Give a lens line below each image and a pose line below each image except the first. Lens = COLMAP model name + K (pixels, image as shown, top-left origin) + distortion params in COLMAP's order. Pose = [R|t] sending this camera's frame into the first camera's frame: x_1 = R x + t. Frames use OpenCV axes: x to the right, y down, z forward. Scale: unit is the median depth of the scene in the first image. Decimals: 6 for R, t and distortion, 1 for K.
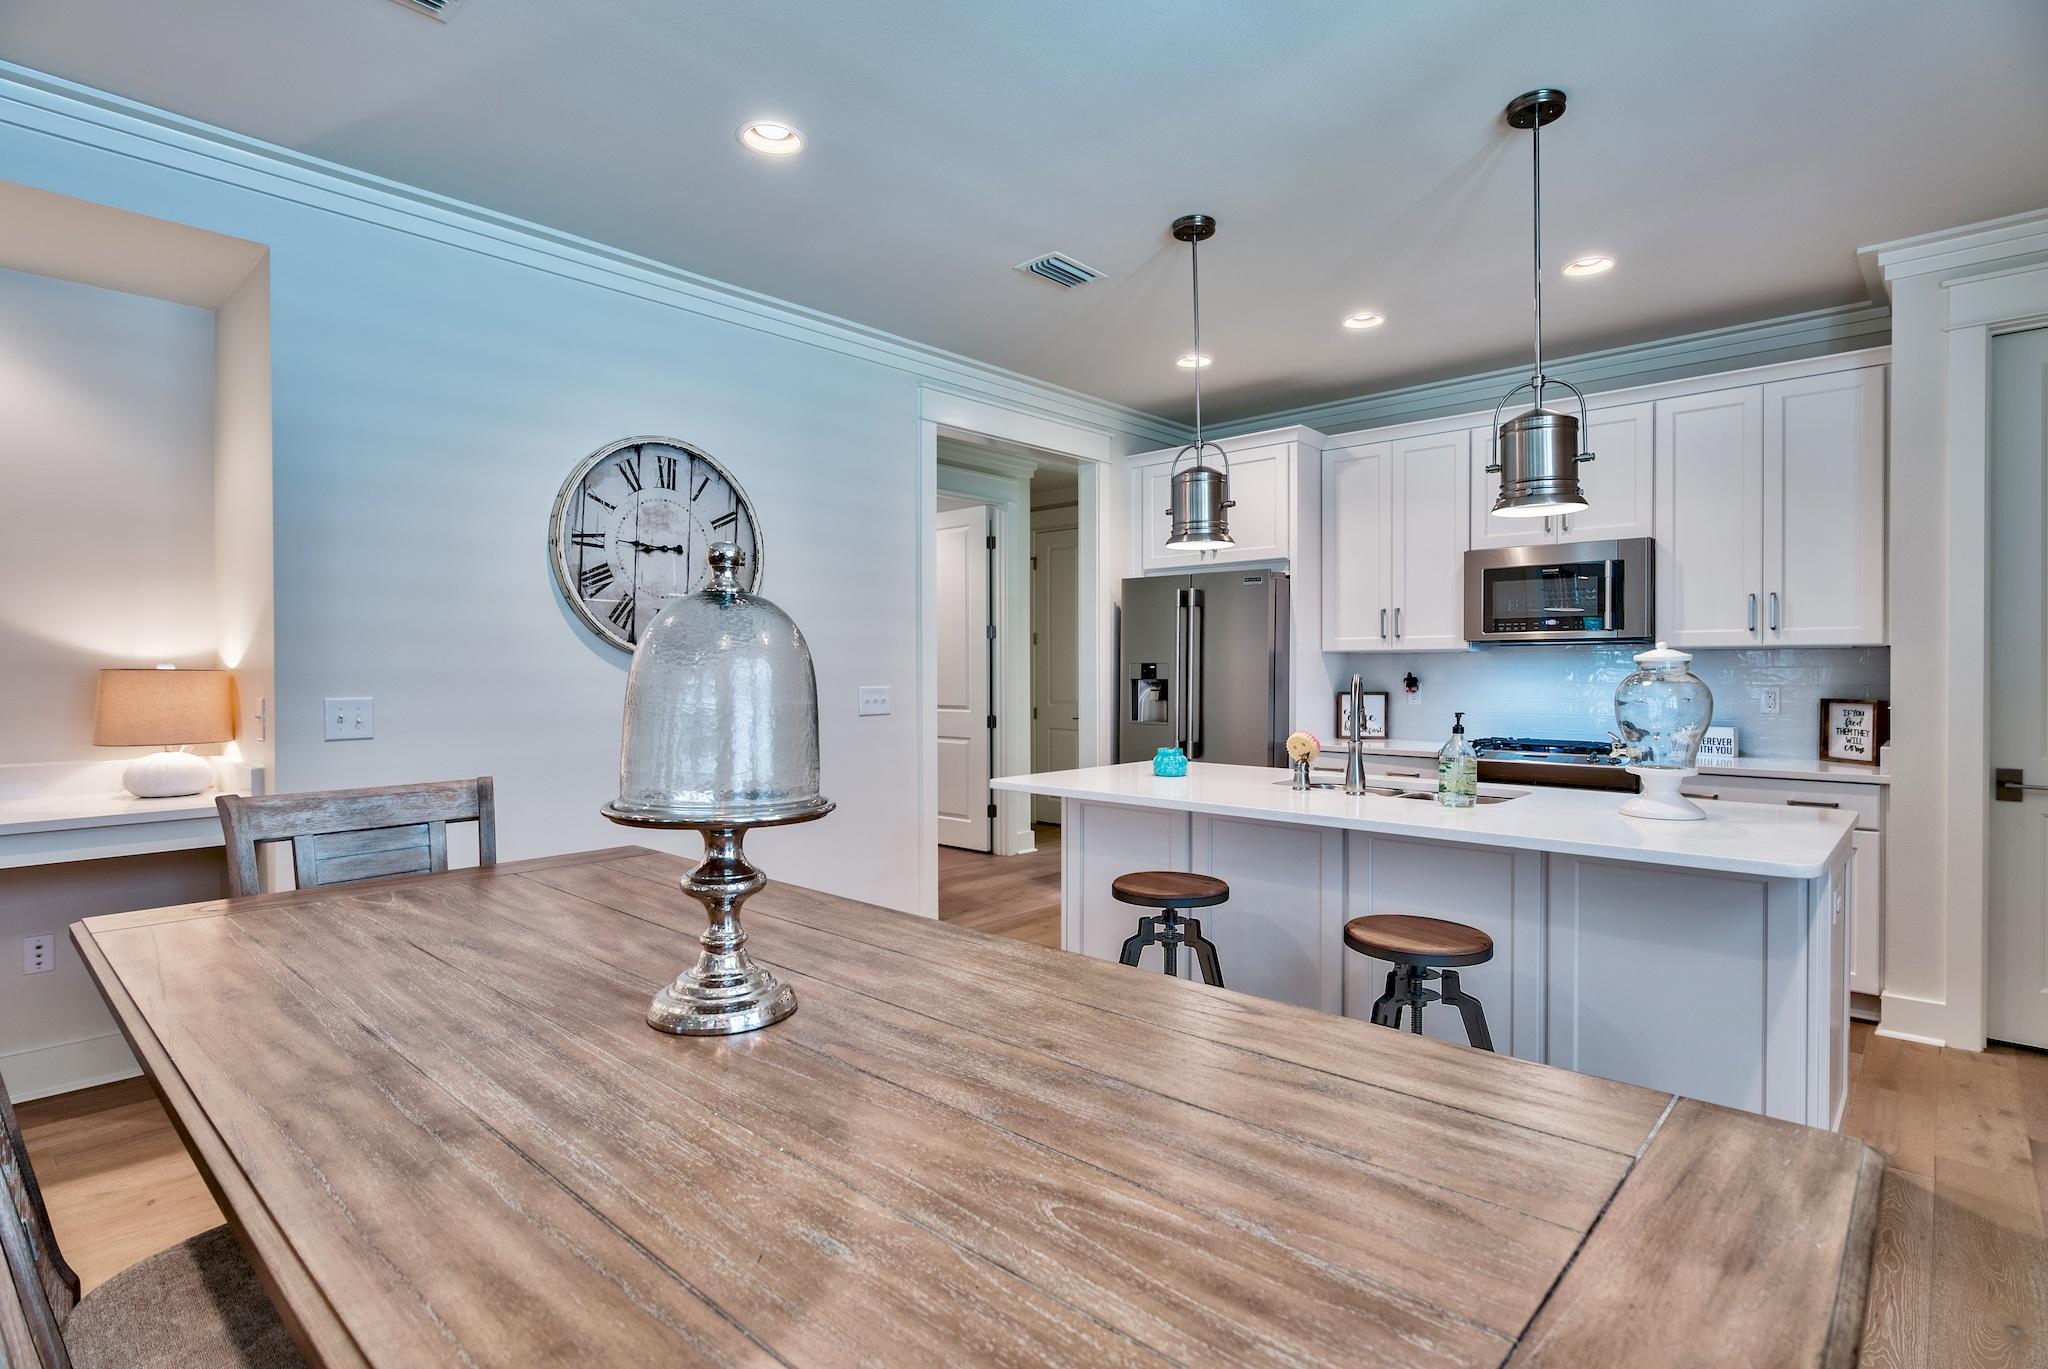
lens RADIAL K [[1016.5, 0, 1038.7], [0, 1016.5, 678.3], [0, 0, 1]] dist [-0.000029, -0.000366]
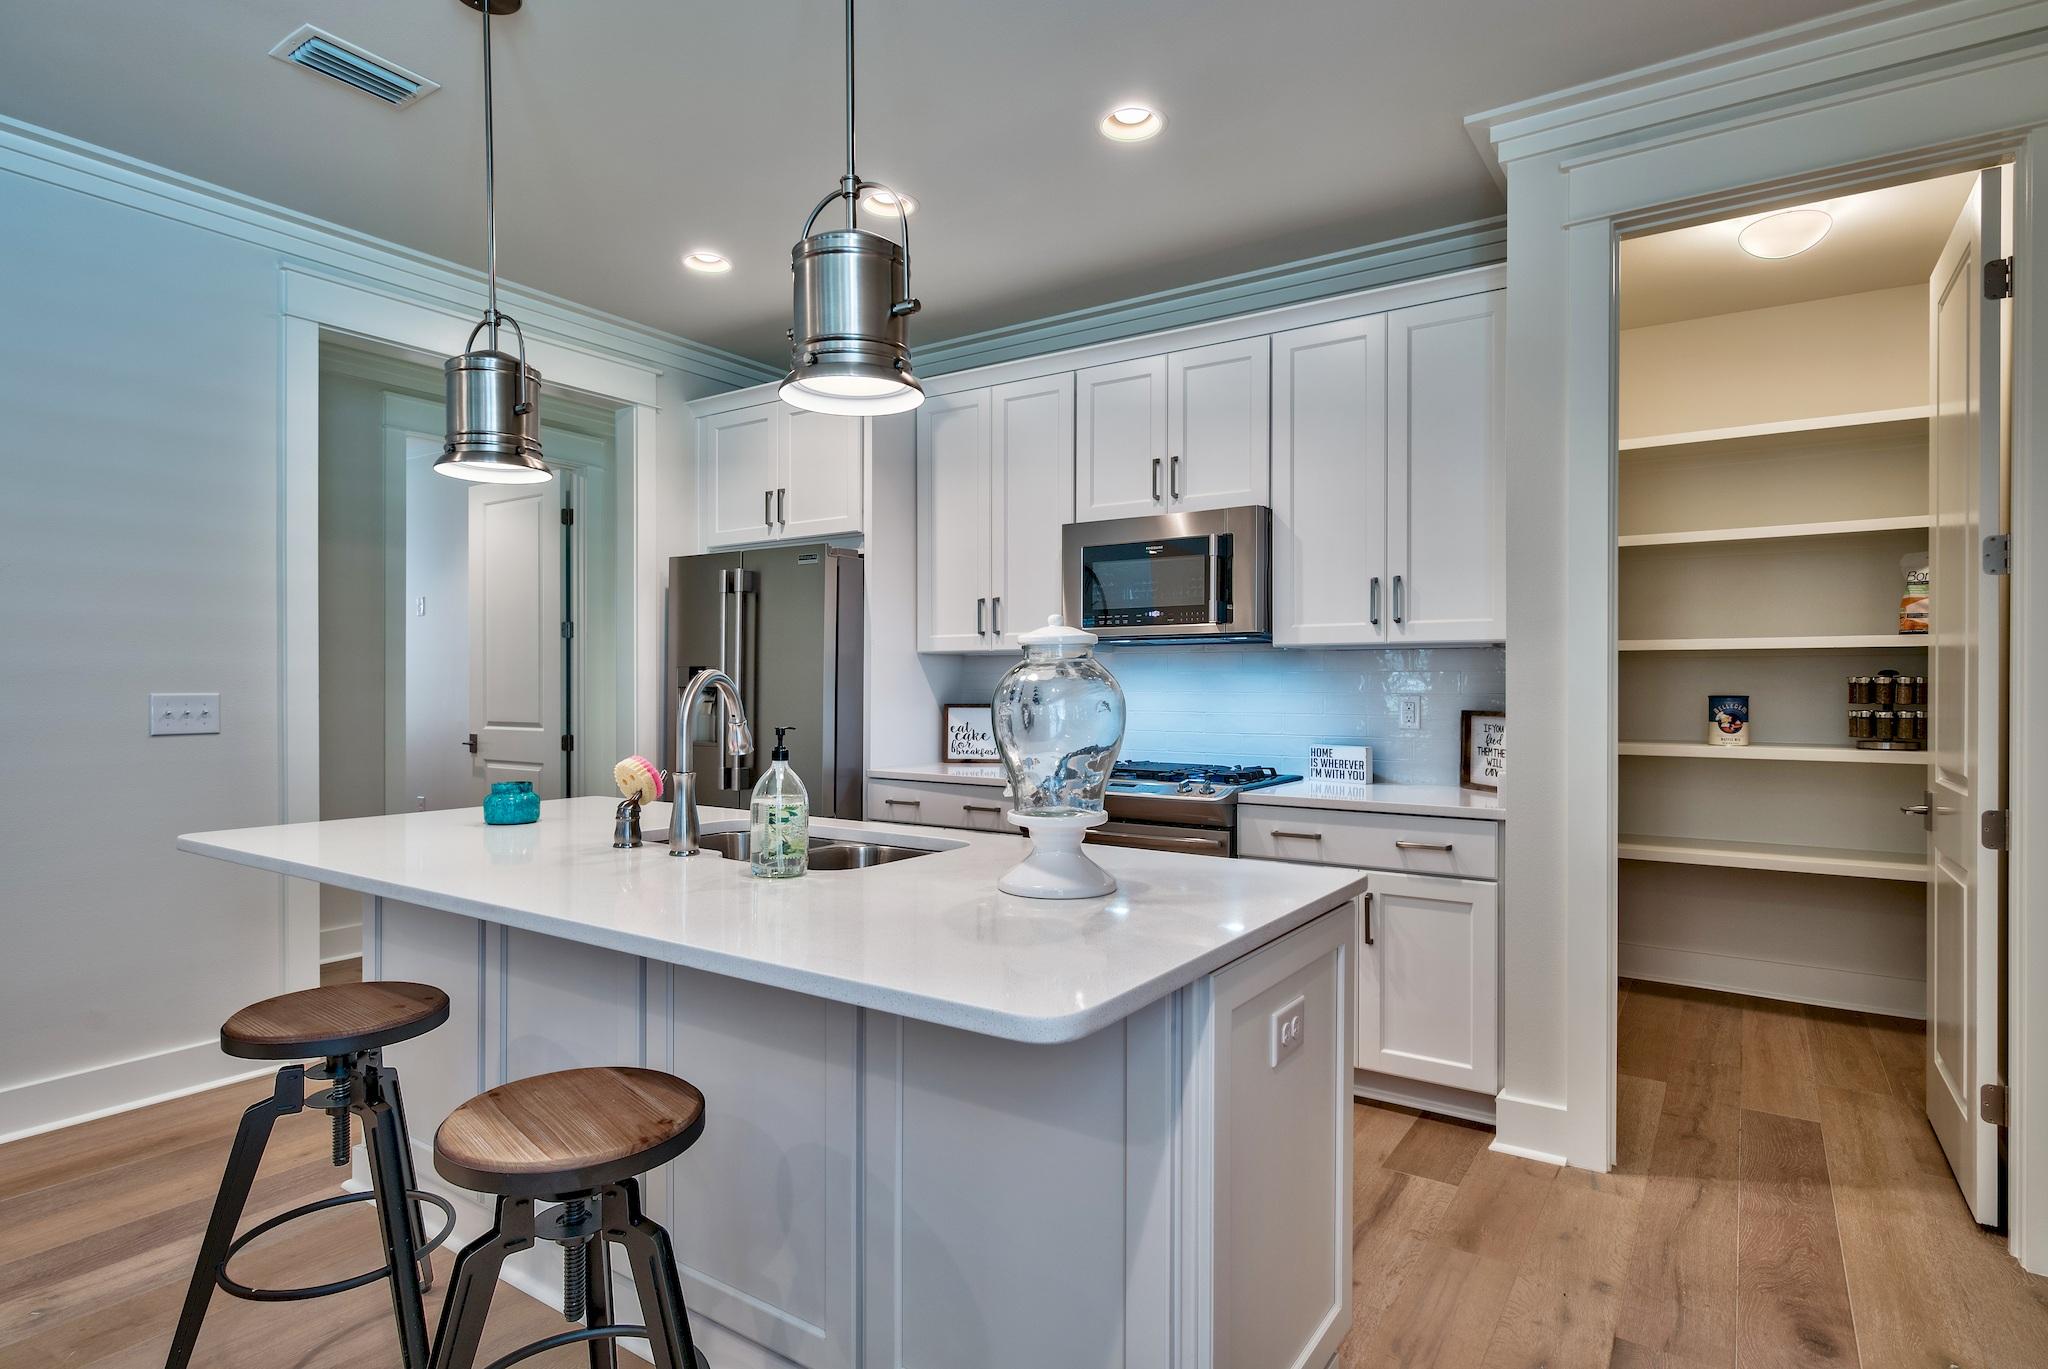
lens RADIAL K [[1054.9, 0, 1024.0], [0, 1054.9, 684.5], [0, 0, 1]] dist [-0.003592, -0.000900]
pose [[0.990190, 0.003159, 0.139689, 0.317288], [-0.001572, 0.999933, -0.011468, 0.009924], [-0.139716, 0.011136, 0.990129, 0.227285]]
